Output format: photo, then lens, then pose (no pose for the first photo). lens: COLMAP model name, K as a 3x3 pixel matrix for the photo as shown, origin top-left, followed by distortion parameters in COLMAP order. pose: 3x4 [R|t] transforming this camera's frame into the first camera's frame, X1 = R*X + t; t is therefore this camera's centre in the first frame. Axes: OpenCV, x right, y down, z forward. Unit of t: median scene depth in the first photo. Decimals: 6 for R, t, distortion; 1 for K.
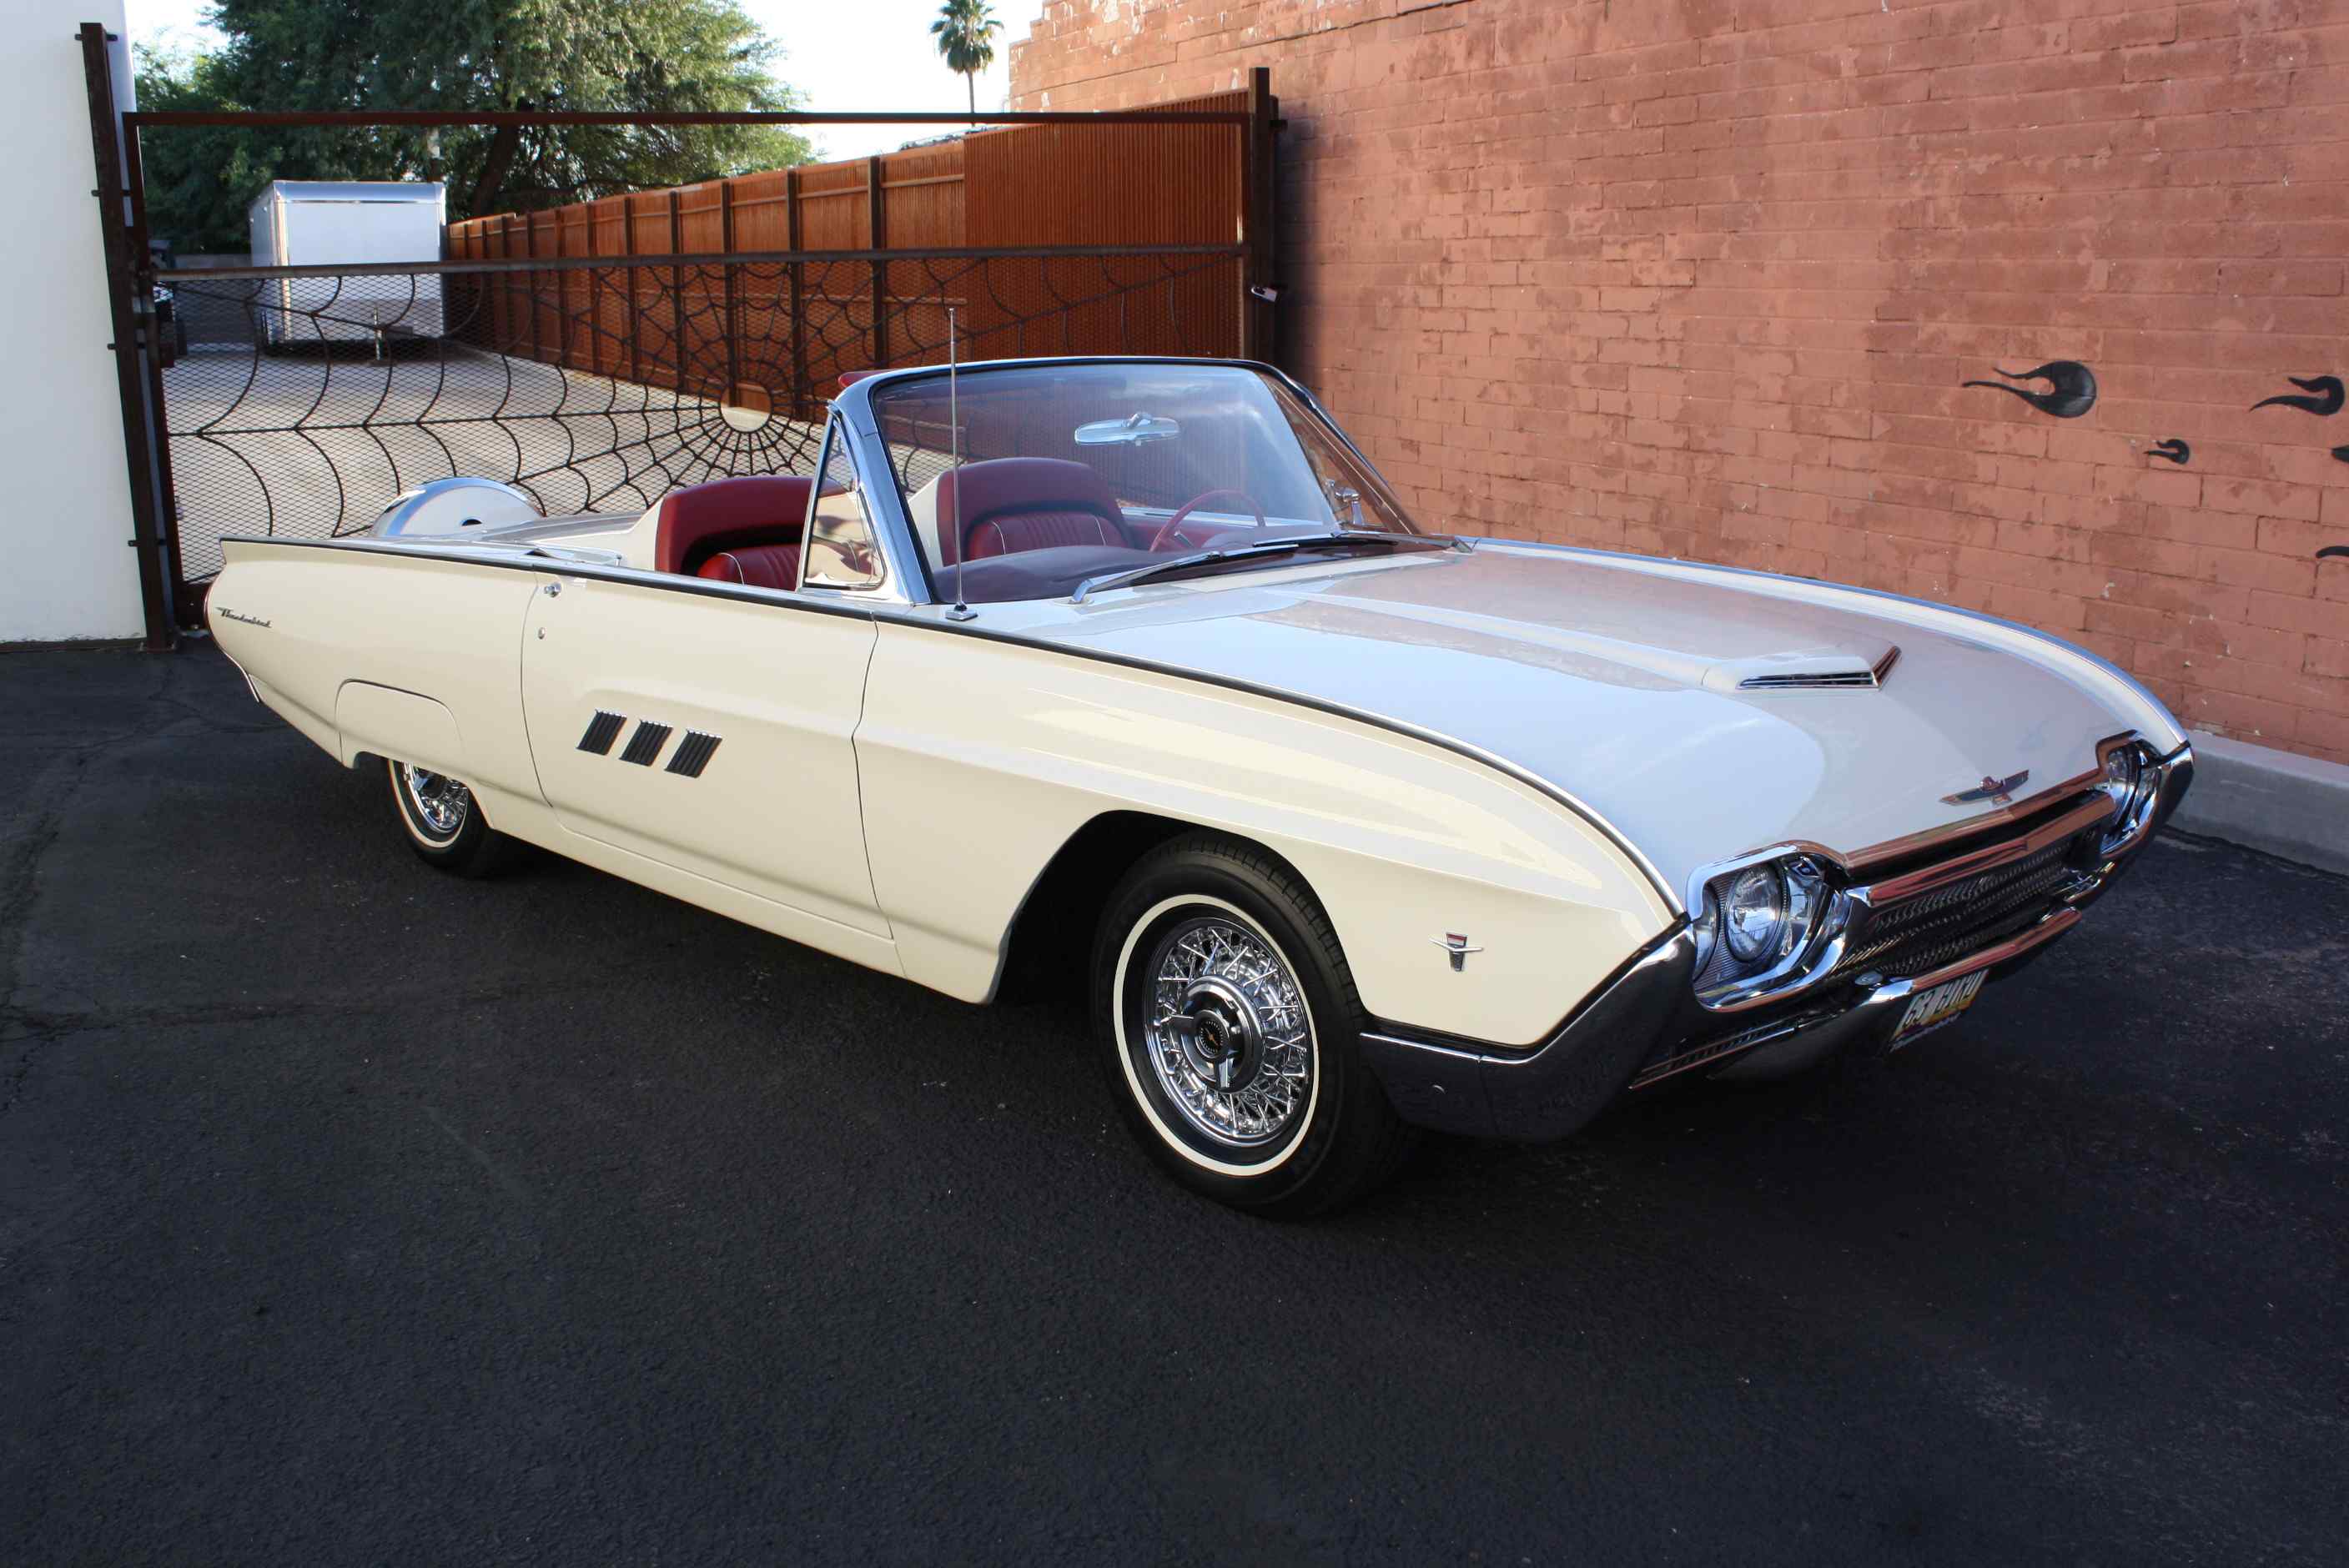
lens RADIAL K [[2253.1, 0, 1190.1], [0, 2253.1, 782.0], [0, 0, 1]] dist [-0.152276, 0.163752]
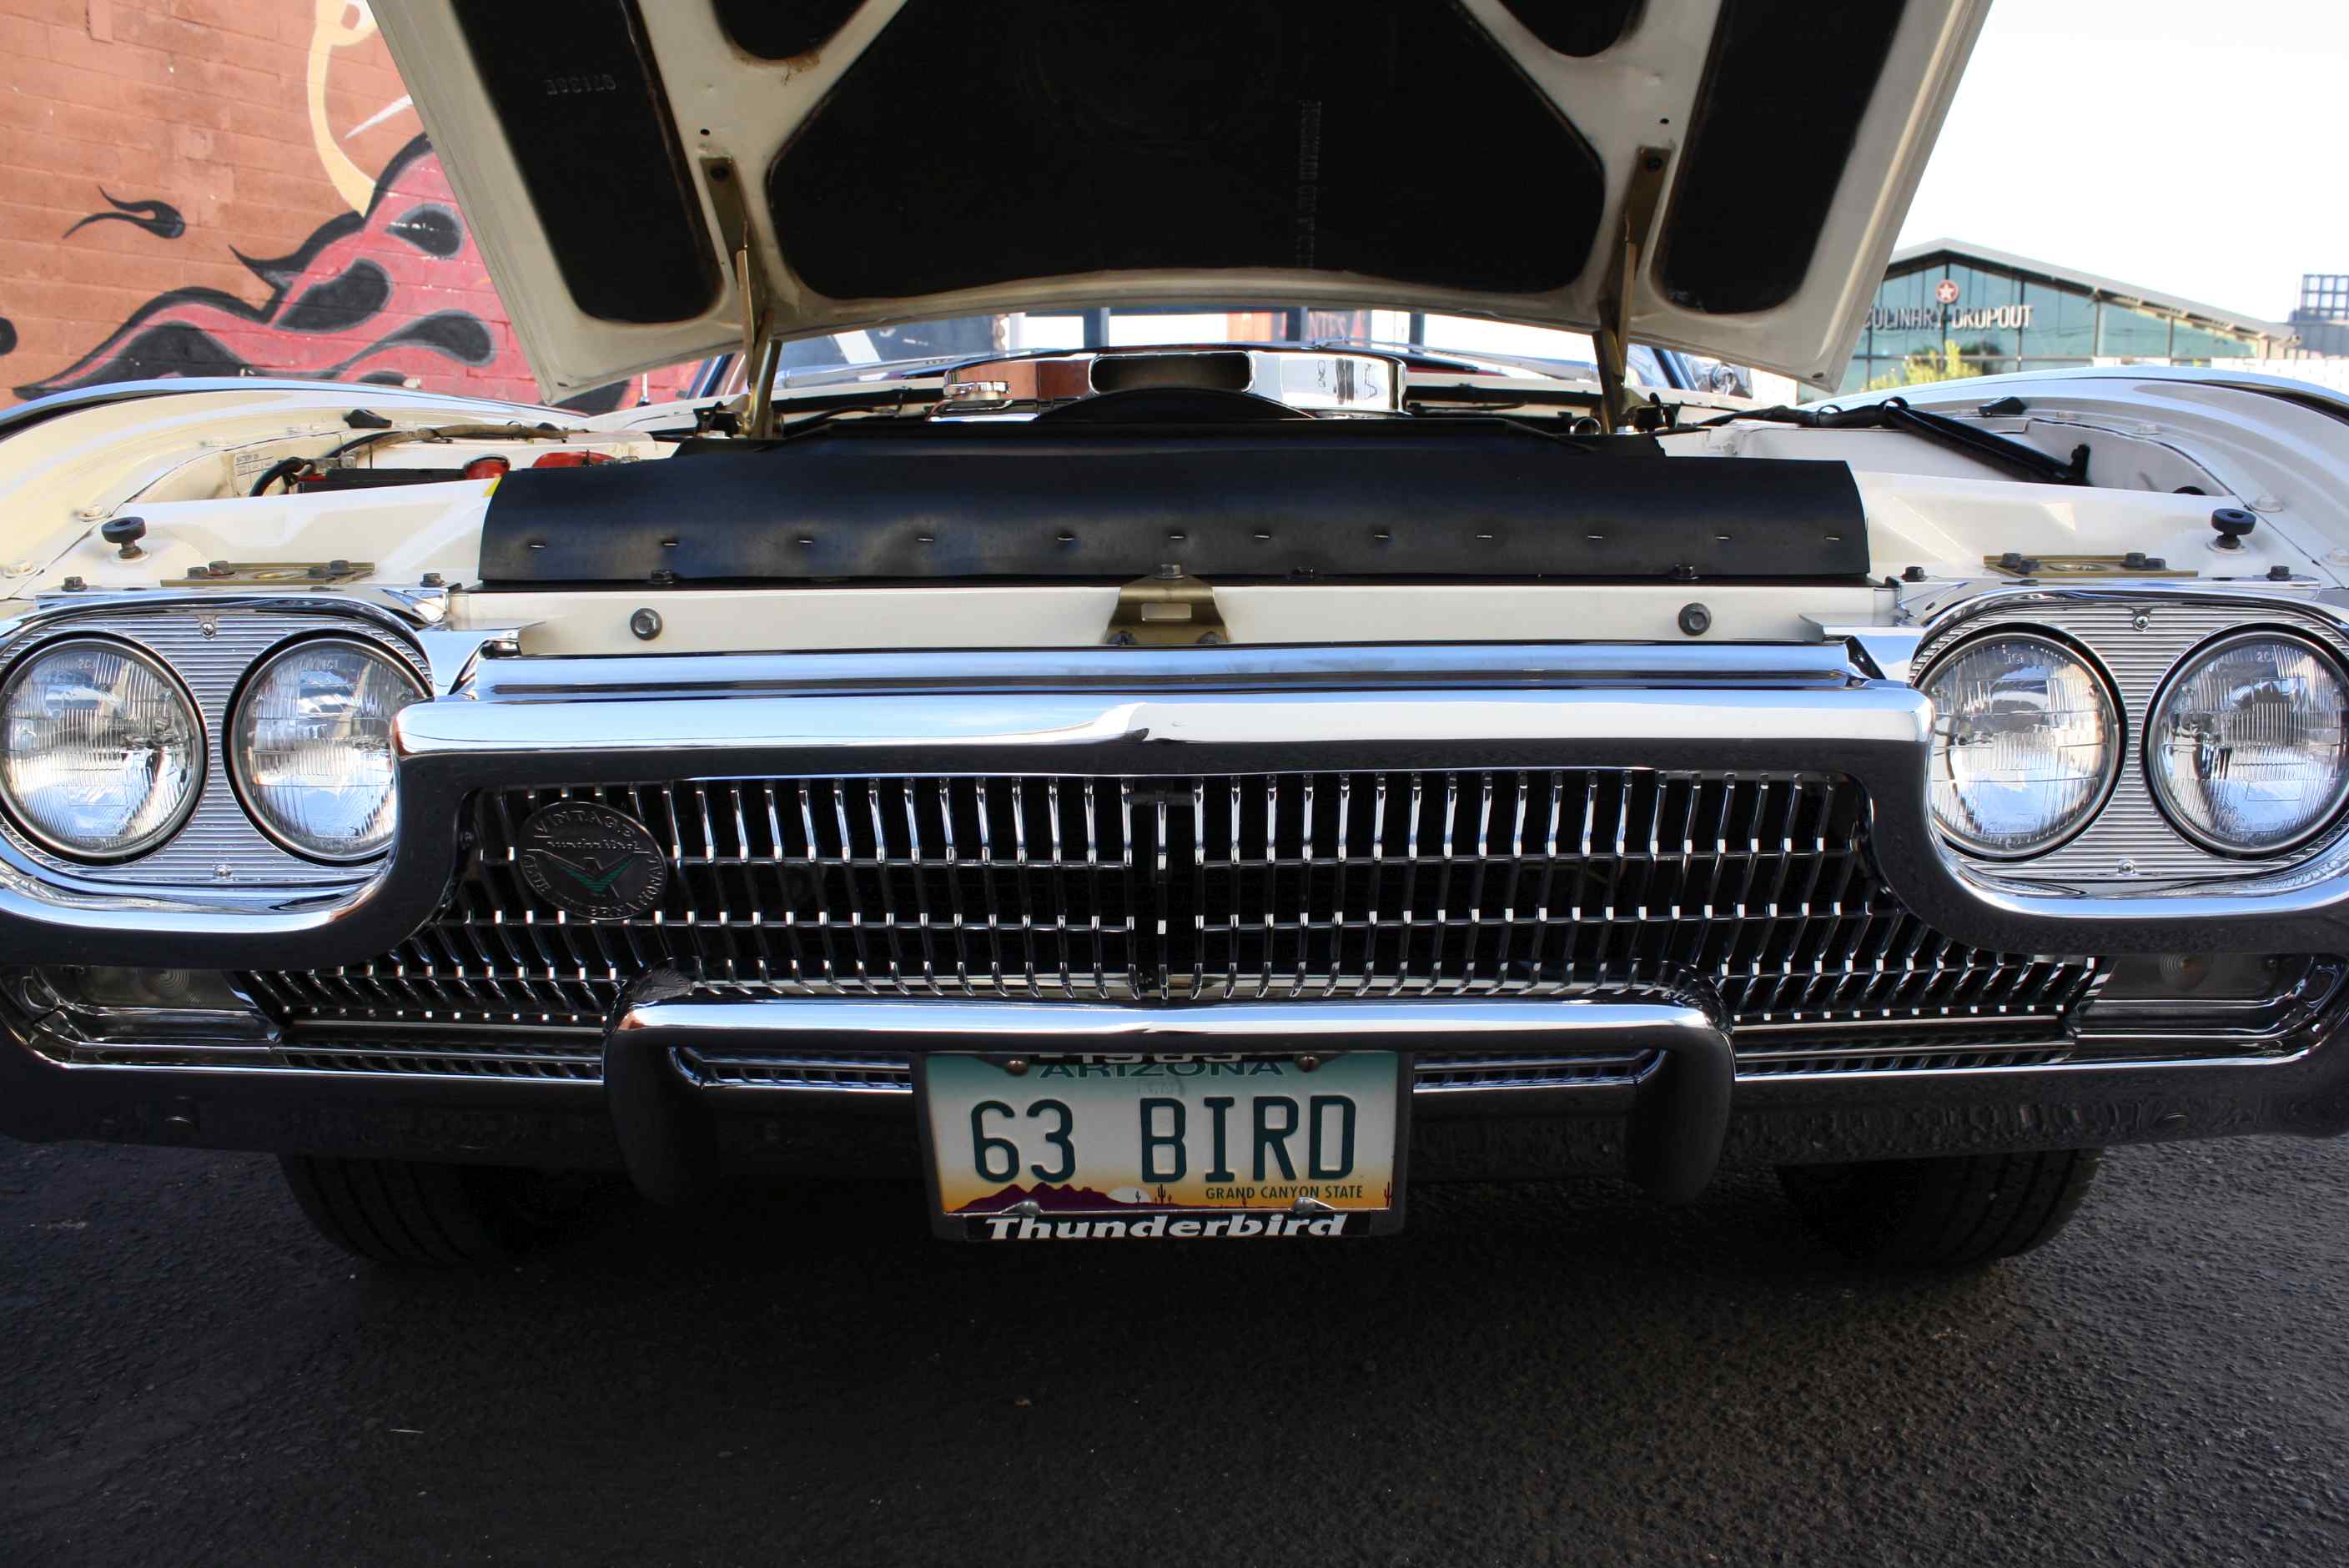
lens RADIAL K [[1988.1, 0, 1200.0], [0, 1988.1, 785.8], [0, 0, 1]] dist [-0.168471, 0.151459]
pose [[-0.675250, -0.114242, 0.728688, -0.400679], [0.157772, 0.942696, 0.293995, -0.115374], [-0.720517, 0.313486, -0.618531, 0.923700]]
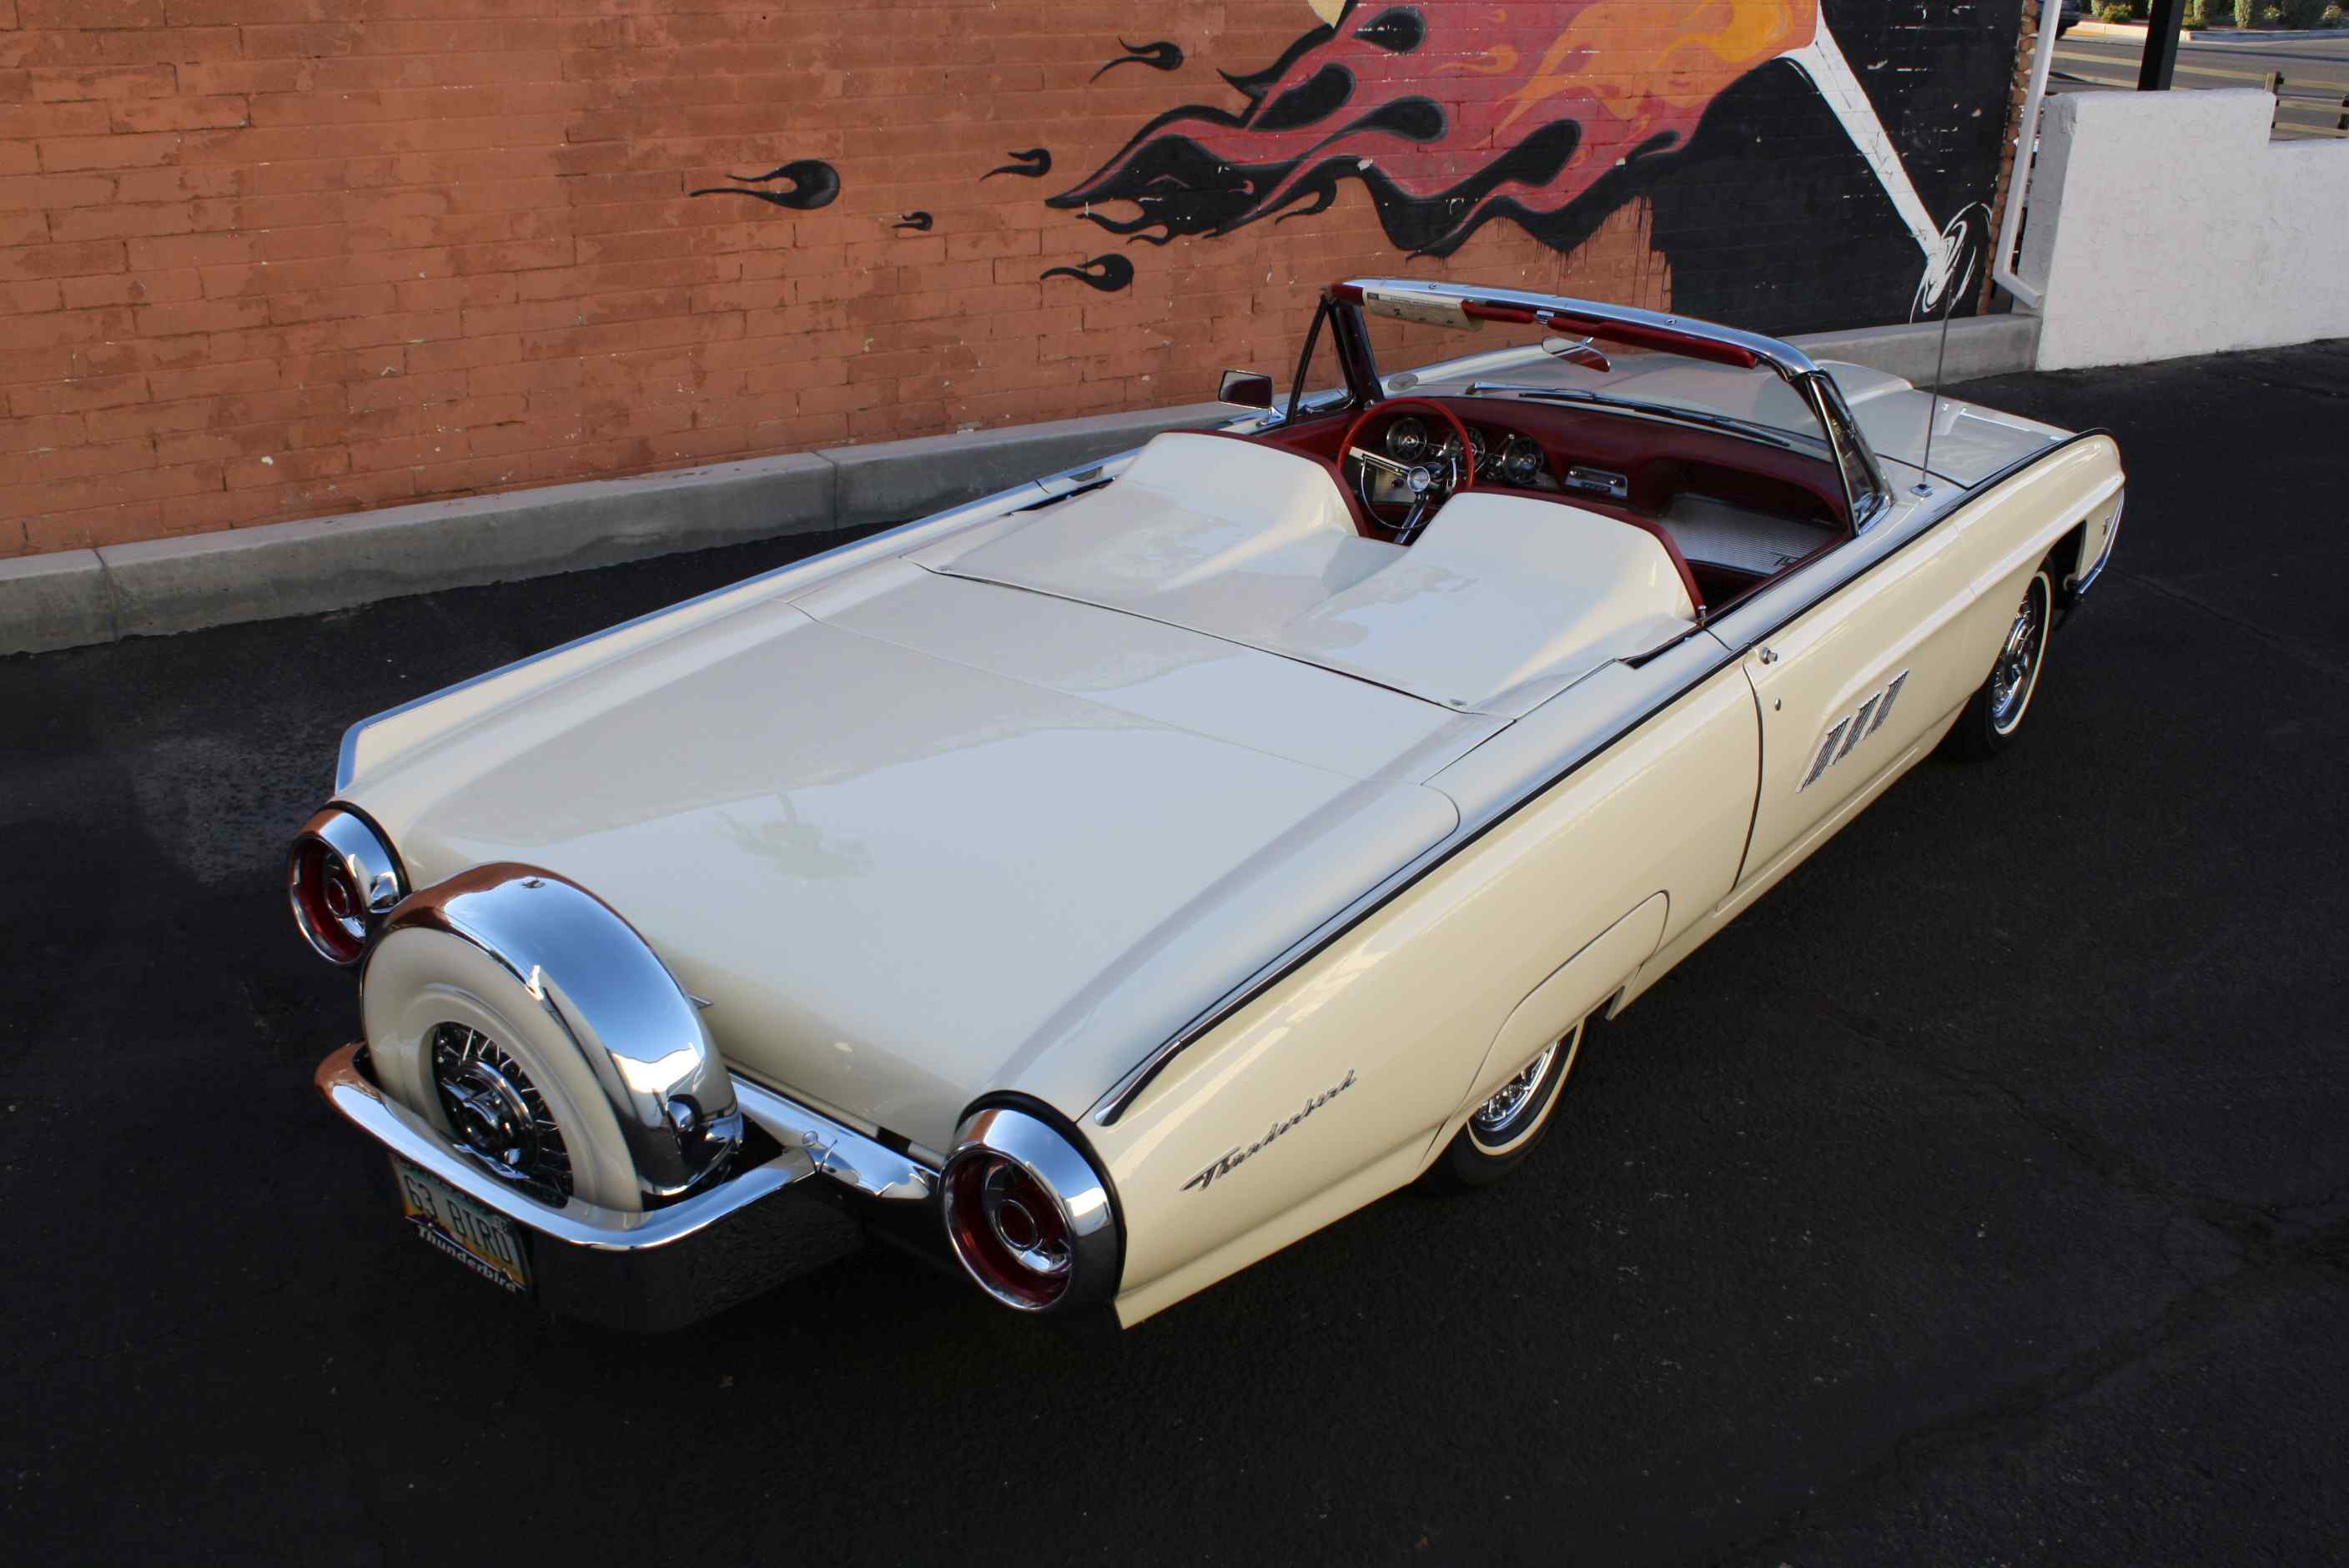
lens RADIAL K [[2253.1, 0, 1190.1], [0, 2253.1, 782.0], [0, 0, 1]] dist [-0.152276, 0.163752]
pose [[-0.156521, -0.380781, 0.911322, -0.701525], [0.187954, 0.894350, 0.405971, -0.289795], [-0.969626, 0.234830, -0.068415, 0.836323]]
